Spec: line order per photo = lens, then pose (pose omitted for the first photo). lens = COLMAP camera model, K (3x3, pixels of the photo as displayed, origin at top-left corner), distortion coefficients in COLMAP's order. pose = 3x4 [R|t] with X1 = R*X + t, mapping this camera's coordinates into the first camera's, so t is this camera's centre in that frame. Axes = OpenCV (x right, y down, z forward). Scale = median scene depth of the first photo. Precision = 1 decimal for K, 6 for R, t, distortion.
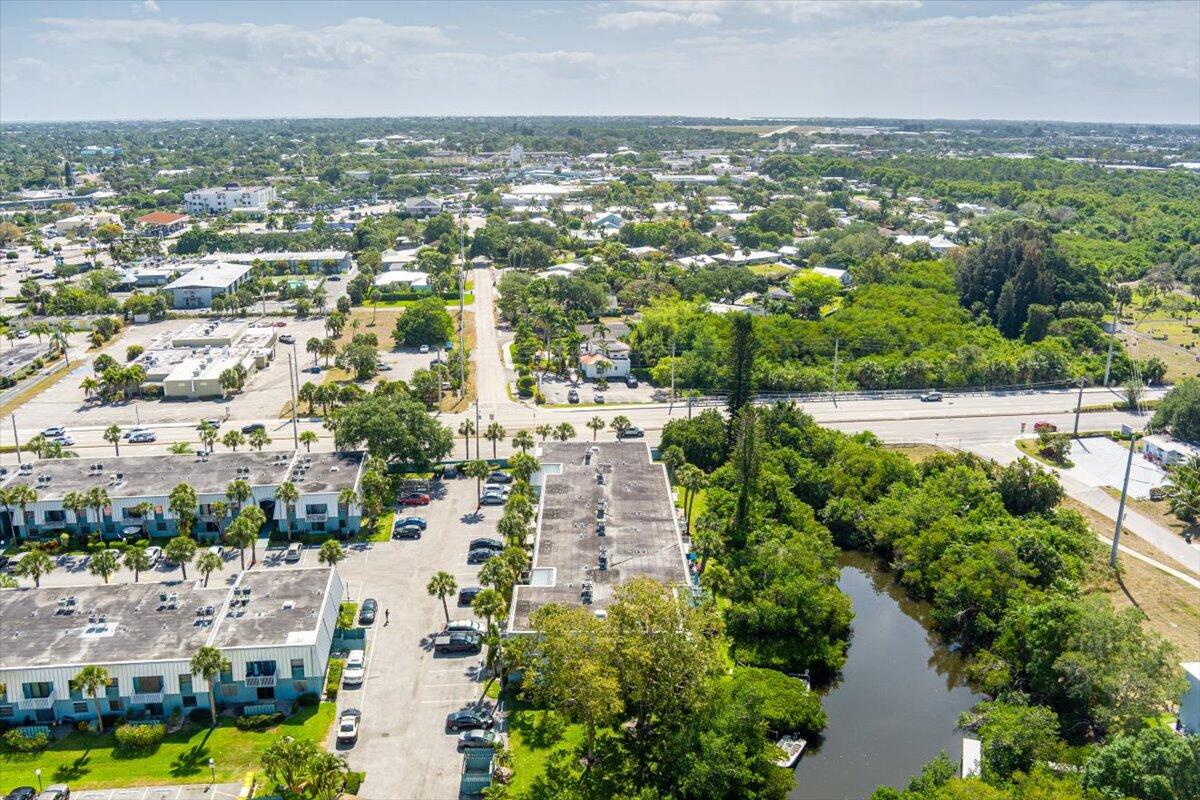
lens RADIAL K [[1006.8, 0, 600.0], [0, 1006.8, 400.0], [0, 0, 1]] dist [-0.062686, 0.001802]
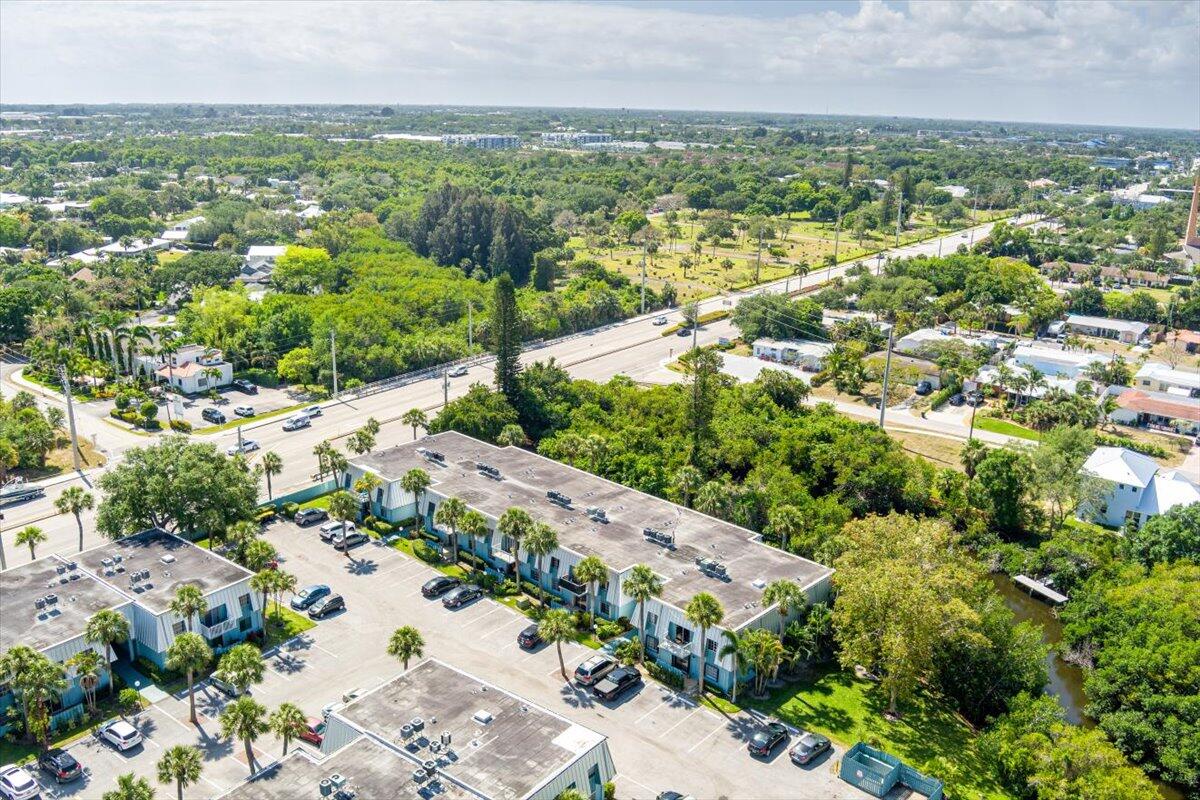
lens RADIAL K [[1006.8, 0, 600.0], [0, 1006.8, 400.0], [0, 0, 1]] dist [-0.062686, 0.001802]
pose [[0.697105, -0.193052, 0.690489, -0.349717], [0.182416, 0.979131, 0.089589, -0.030047], [-0.693375, 0.063503, 0.717773, 0.215178]]
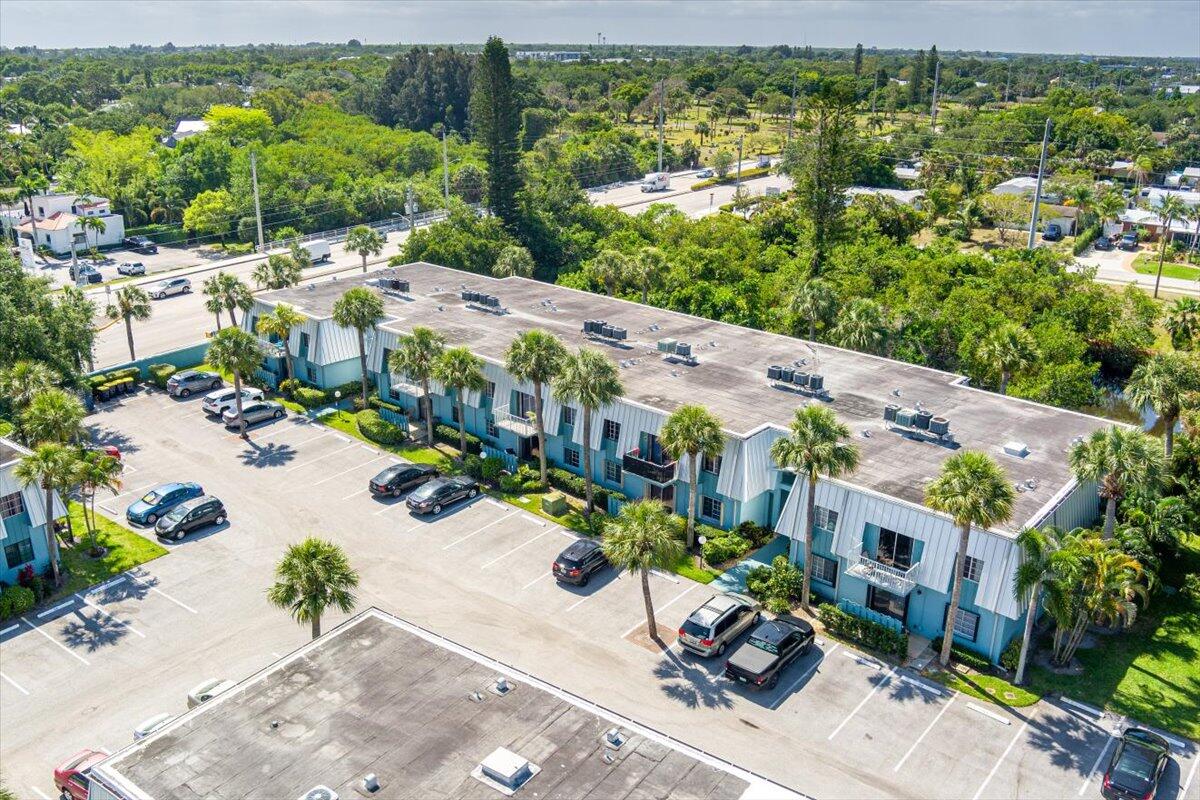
lens RADIAL K [[1006.8, 0, 600.0], [0, 1006.8, 400.0], [0, 0, 1]] dist [-0.062686, 0.001802]
pose [[0.678236, -0.247390, 0.691949, -0.226795], [0.201453, 0.968148, 0.148679, 0.039936], [-0.706691, 0.038556, 0.706471, 0.400907]]
